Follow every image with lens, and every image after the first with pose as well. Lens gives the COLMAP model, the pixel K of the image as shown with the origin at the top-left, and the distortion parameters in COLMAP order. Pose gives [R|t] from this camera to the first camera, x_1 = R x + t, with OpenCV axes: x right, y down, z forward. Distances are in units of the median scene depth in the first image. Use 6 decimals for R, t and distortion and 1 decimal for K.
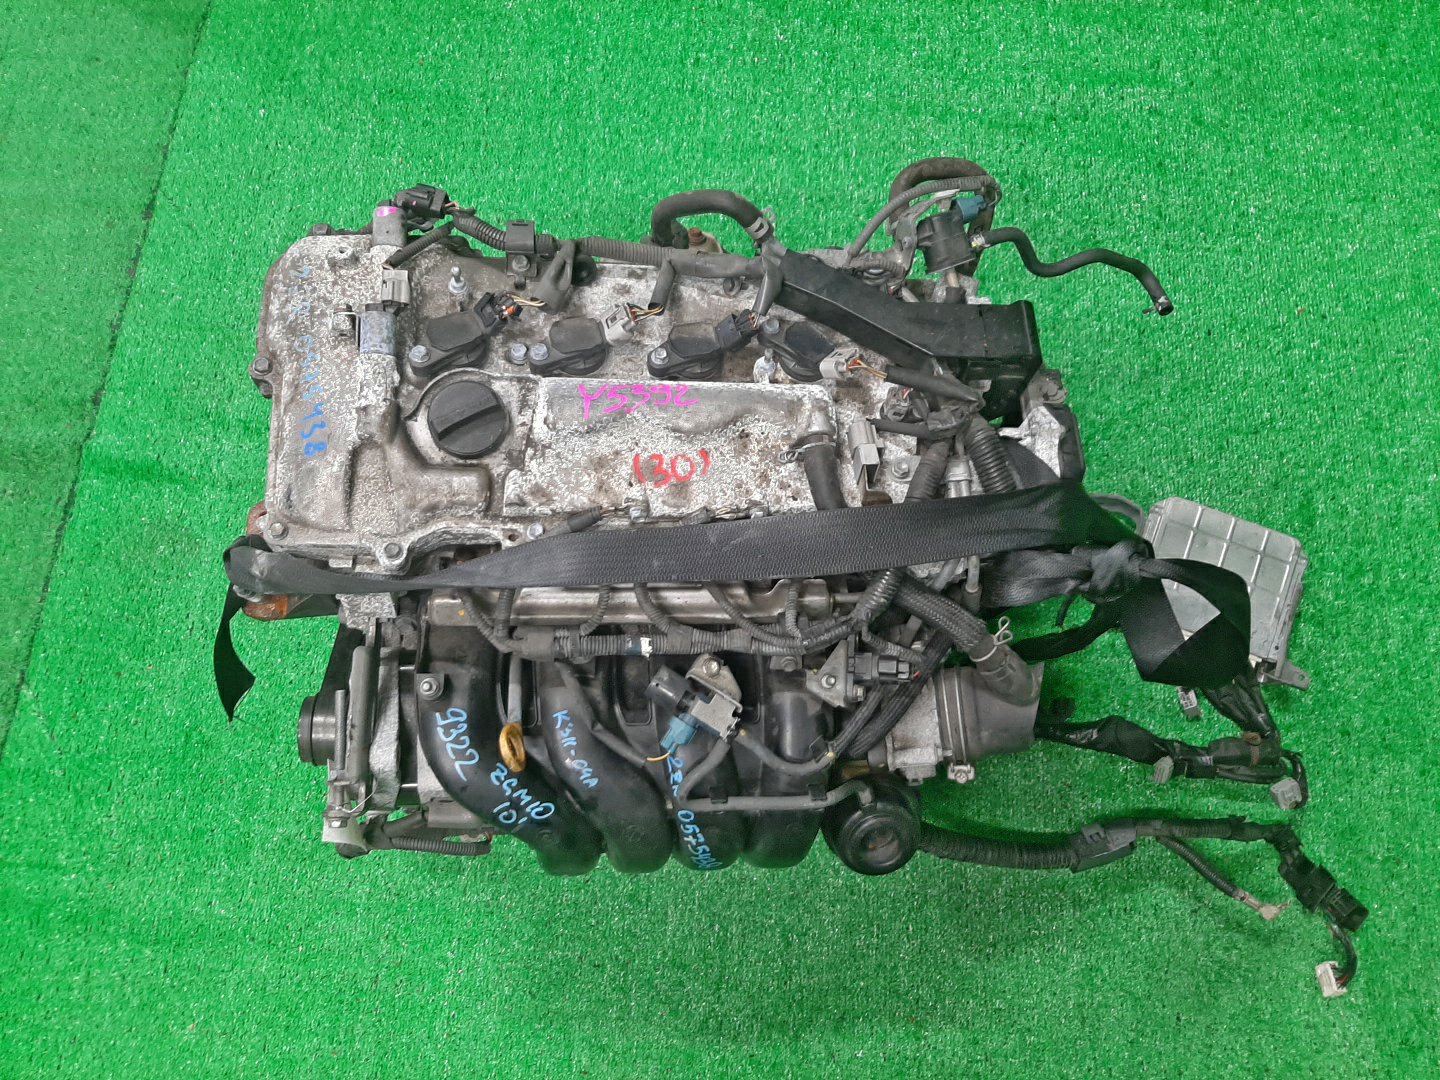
lens RADIAL K [[1084.0, 0, 720.0], [0, 1084.0, 540.0], [0, 0, 1]] dist [0.069012, -0.000772]
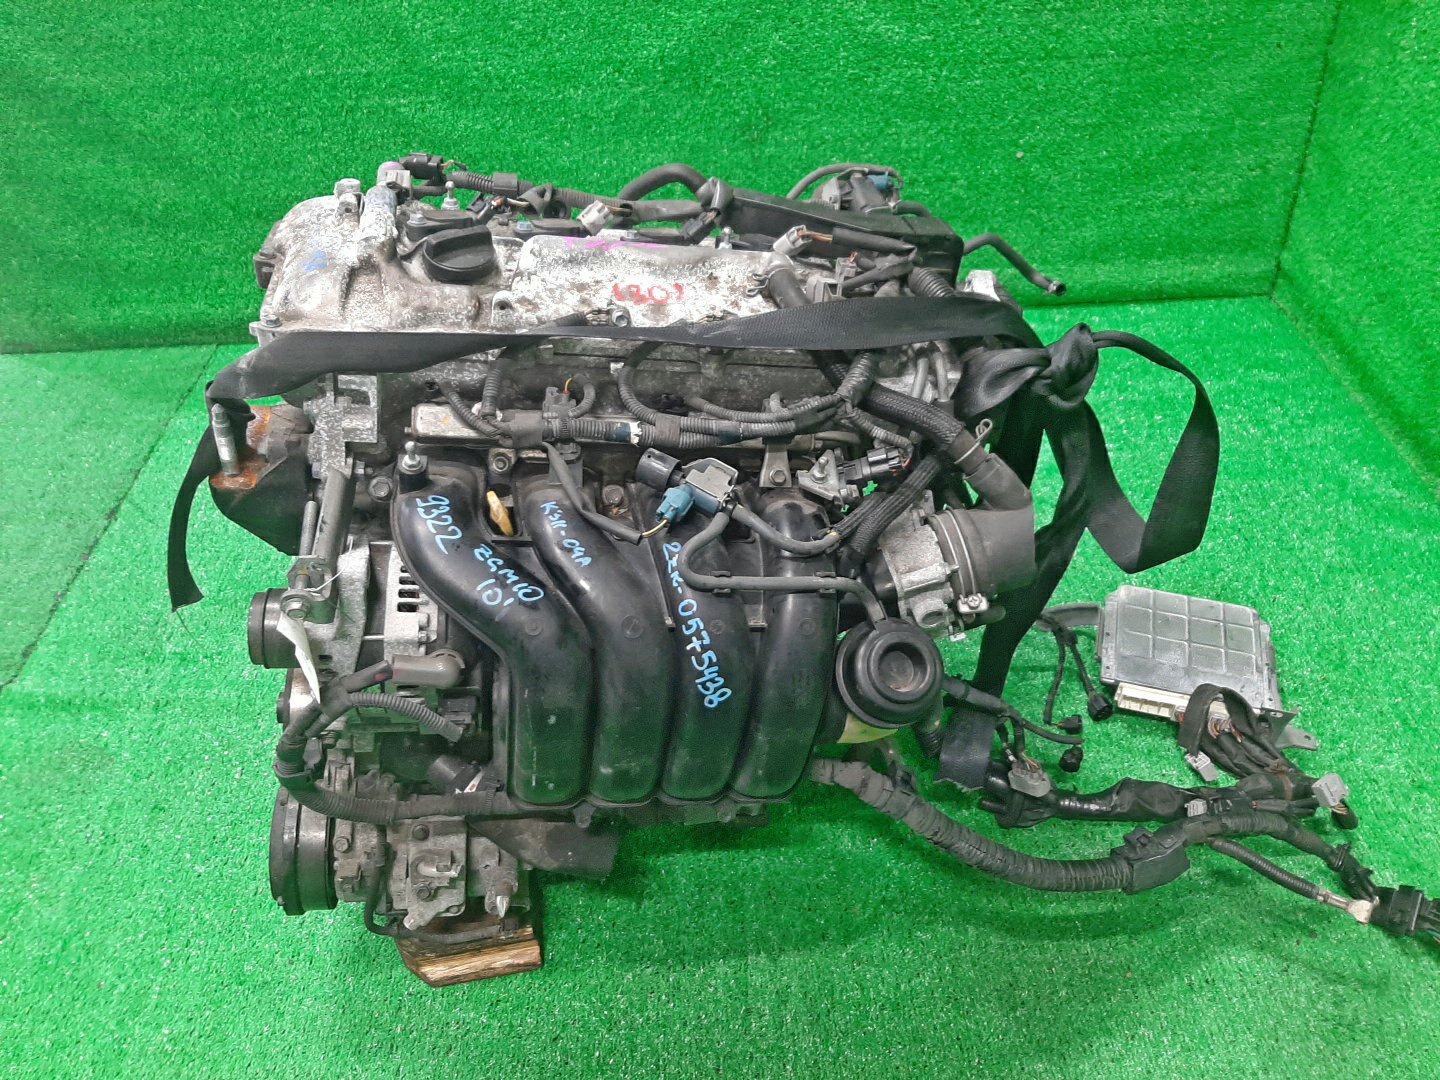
lens RADIAL K [[1094.3, 0, 720.0], [0, 1094.3, 540.0], [0, 0, 1]] dist [0.012624, 0.001741]
pose [[0.994016, -0.058803, 0.092059, -0.088387], [0.097664, 0.855903, -0.507830, 0.696357], [-0.048932, 0.513782, 0.856524, 0.192722]]
